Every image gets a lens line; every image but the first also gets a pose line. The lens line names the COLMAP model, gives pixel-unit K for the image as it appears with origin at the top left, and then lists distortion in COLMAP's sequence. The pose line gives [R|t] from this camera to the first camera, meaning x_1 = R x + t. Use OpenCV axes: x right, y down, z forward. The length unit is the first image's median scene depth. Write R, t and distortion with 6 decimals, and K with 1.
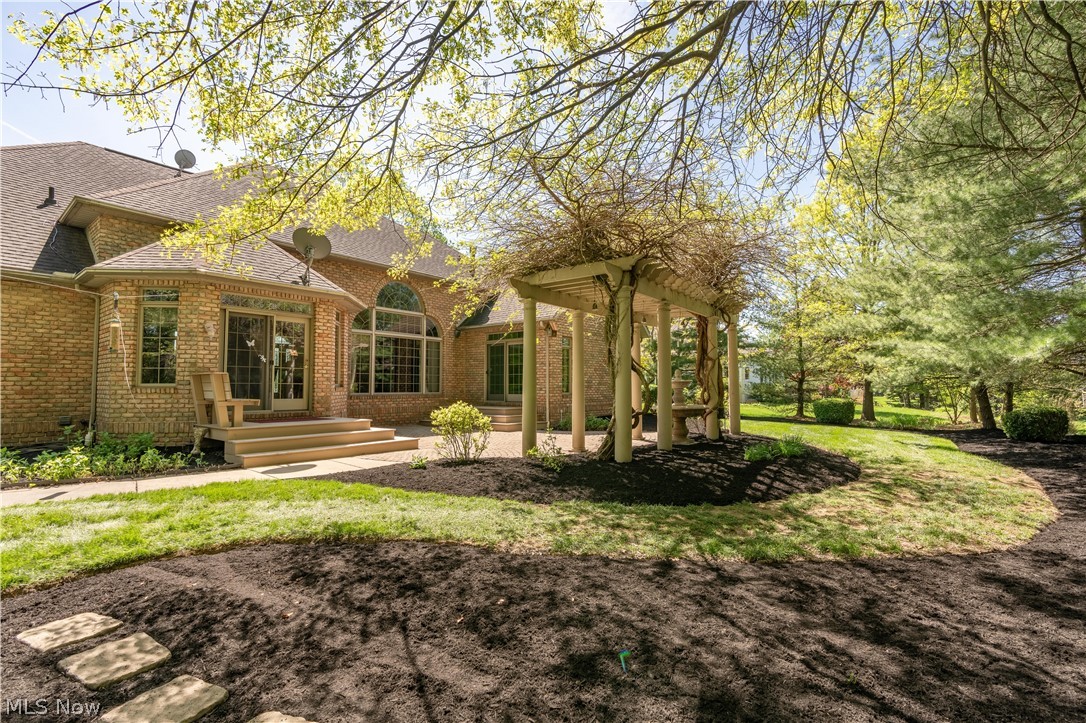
lens RADIAL K [[497.9, 0, 547.3], [0, 497.9, 365.3], [0, 0, 1]] dist [-0.003104, -0.000236]
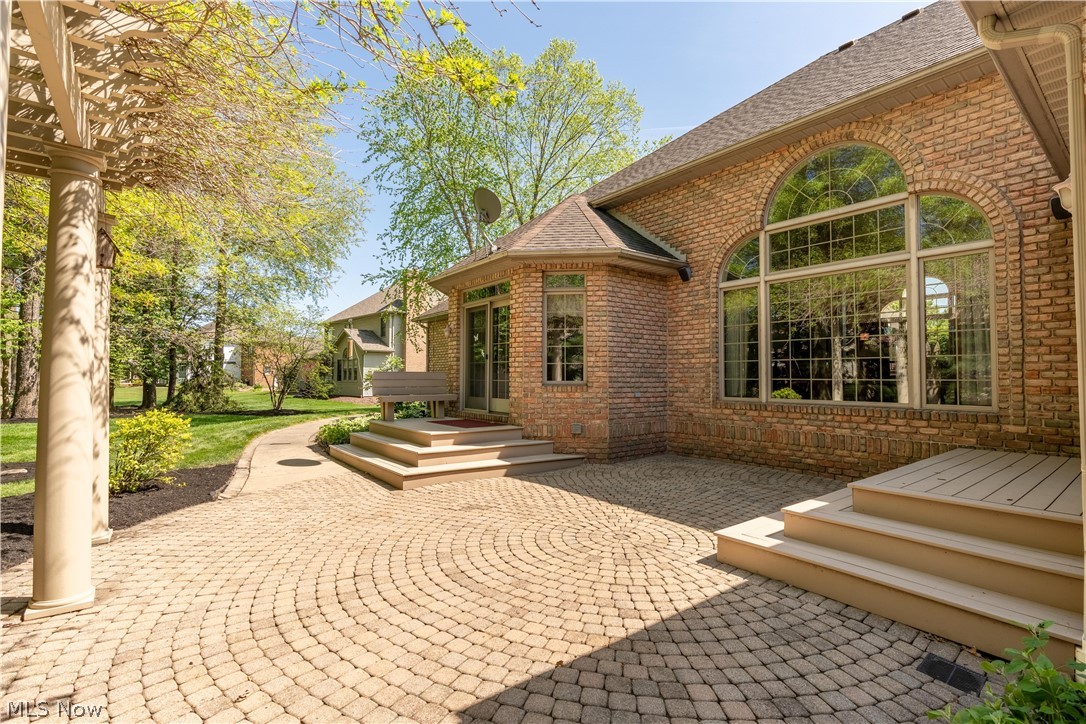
lens RADIAL K [[497.9, 0, 547.3], [0, 497.9, 365.8], [0, 0, 1]] dist [-0.003104, -0.000236]
pose [[-0.245814, -0.029767, -0.968860, 0.269933], [0.034760, 0.998615, -0.039500, 0.048190], [0.968693, -0.043387, -0.244439, 1.282899]]
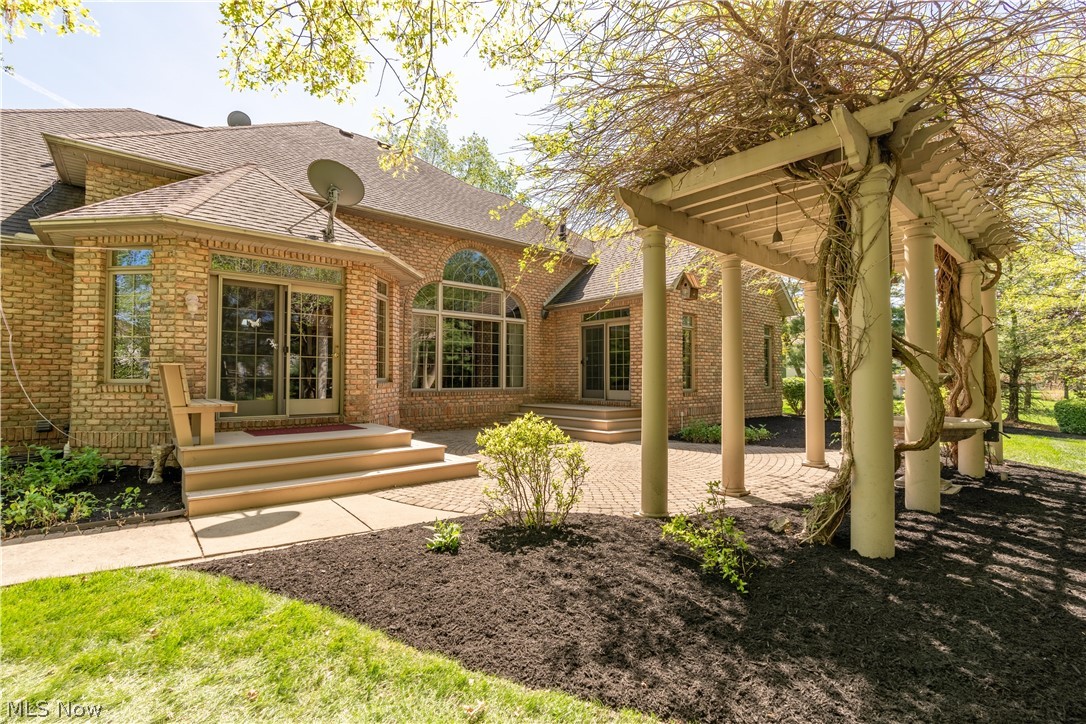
lens RADIAL K [[497.9, 0, 547.3], [0, 497.9, 365.8], [0, 0, 1]] dist [-0.003104, -0.000236]
pose [[0.981135, -0.003399, -0.193295, -0.037347], [0.007201, 0.999794, 0.018975, 0.007127], [0.193191, -0.020009, 0.980957, 0.352208]]
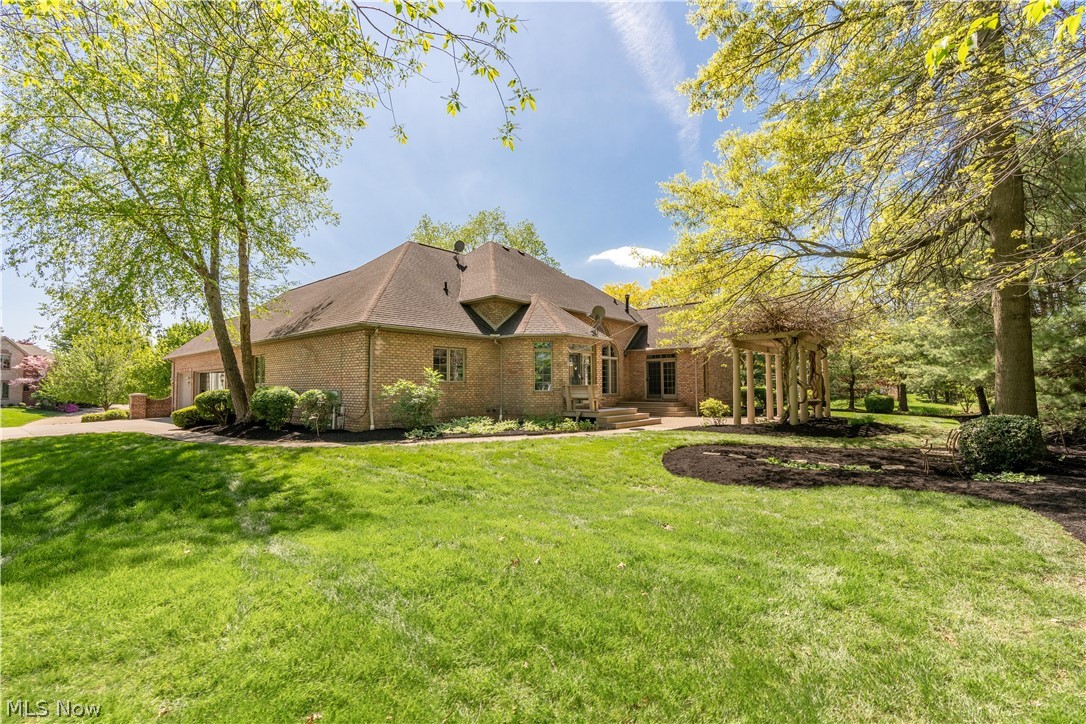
lens RADIAL K [[497.9, 0, 547.3], [0, 497.9, 365.8], [0, 0, 1]] dist [-0.003104, -0.000236]
pose [[0.999215, -0.007846, -0.038819, -0.598276], [0.007962, 0.999964, 0.002821, -0.058247], [0.038796, -0.003128, 0.999242, -0.871155]]
